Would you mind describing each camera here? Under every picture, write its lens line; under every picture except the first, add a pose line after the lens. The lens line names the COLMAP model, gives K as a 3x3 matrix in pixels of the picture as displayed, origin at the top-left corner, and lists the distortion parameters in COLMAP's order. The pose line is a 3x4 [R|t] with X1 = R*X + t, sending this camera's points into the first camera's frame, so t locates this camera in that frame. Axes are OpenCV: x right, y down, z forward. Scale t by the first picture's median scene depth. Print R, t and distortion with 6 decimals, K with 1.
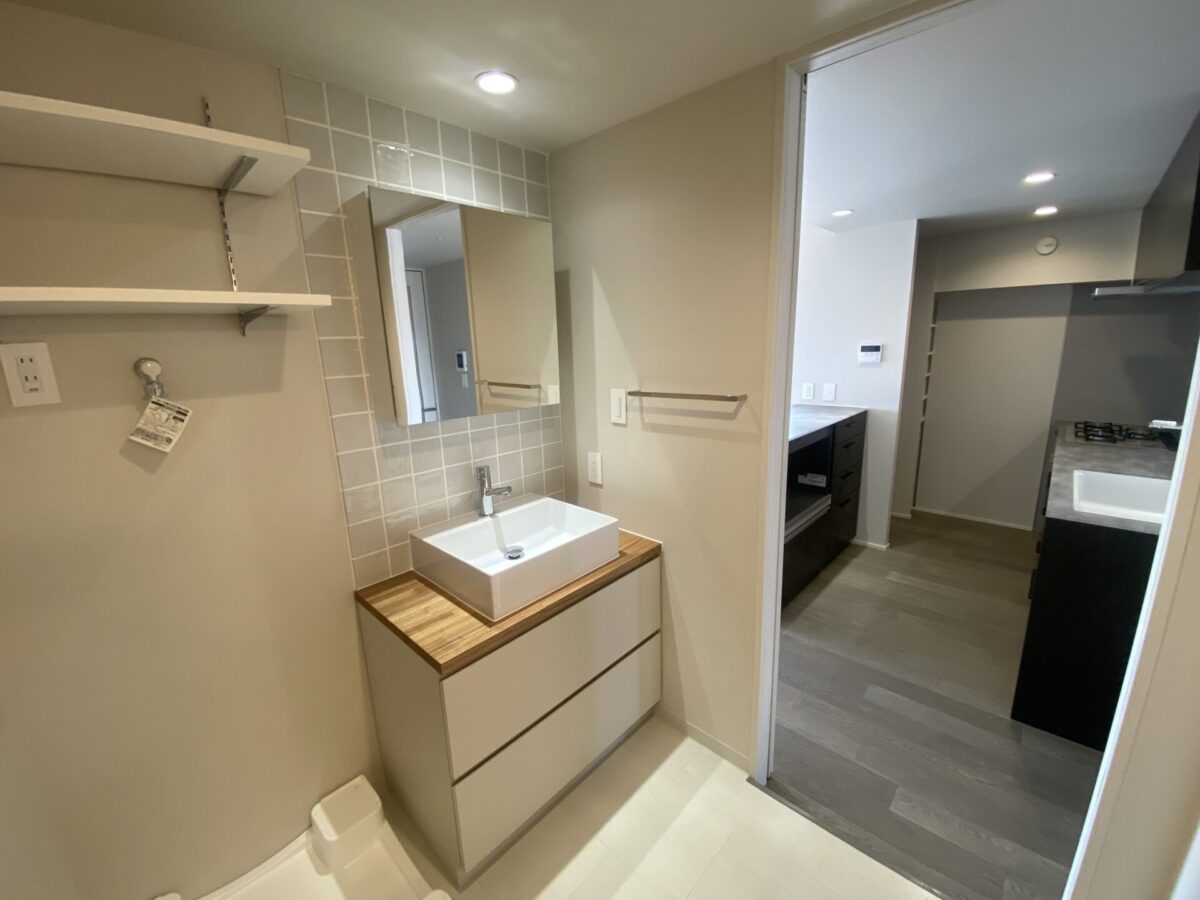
lens RADIAL K [[484.7, 0, 599.9], [0, 484.7, 448.0], [0, 0, 1]] dist [0.023112, -0.021424]
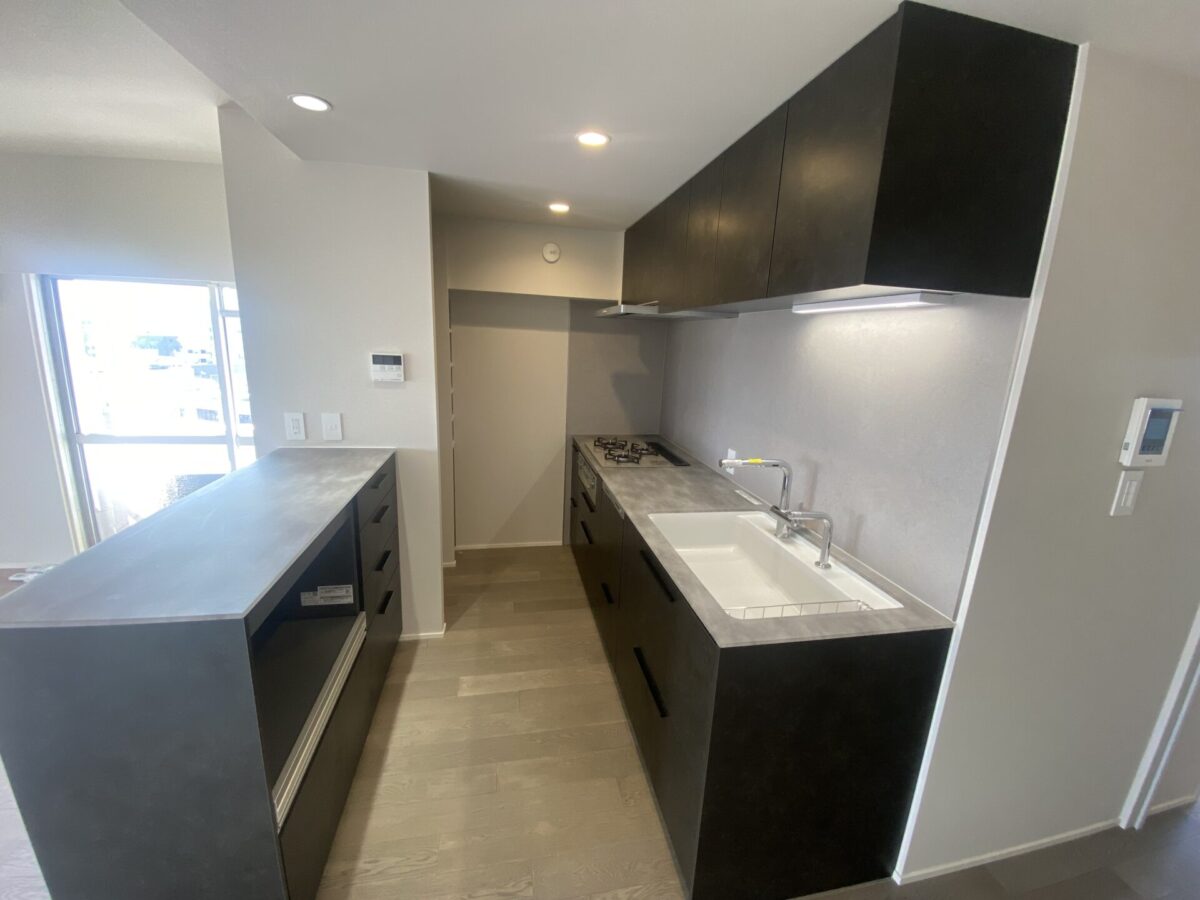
lens RADIAL K [[484.7, 0, 599.9], [0, 484.7, 448.0], [0, 0, 1]] dist [0.023112, -0.021424]
pose [[0.579560, -0.122953, 0.805601, 0.179597], [0.115359, 0.990976, 0.068255, -0.098954], [-0.806723, 0.053376, 0.588514, 0.392493]]
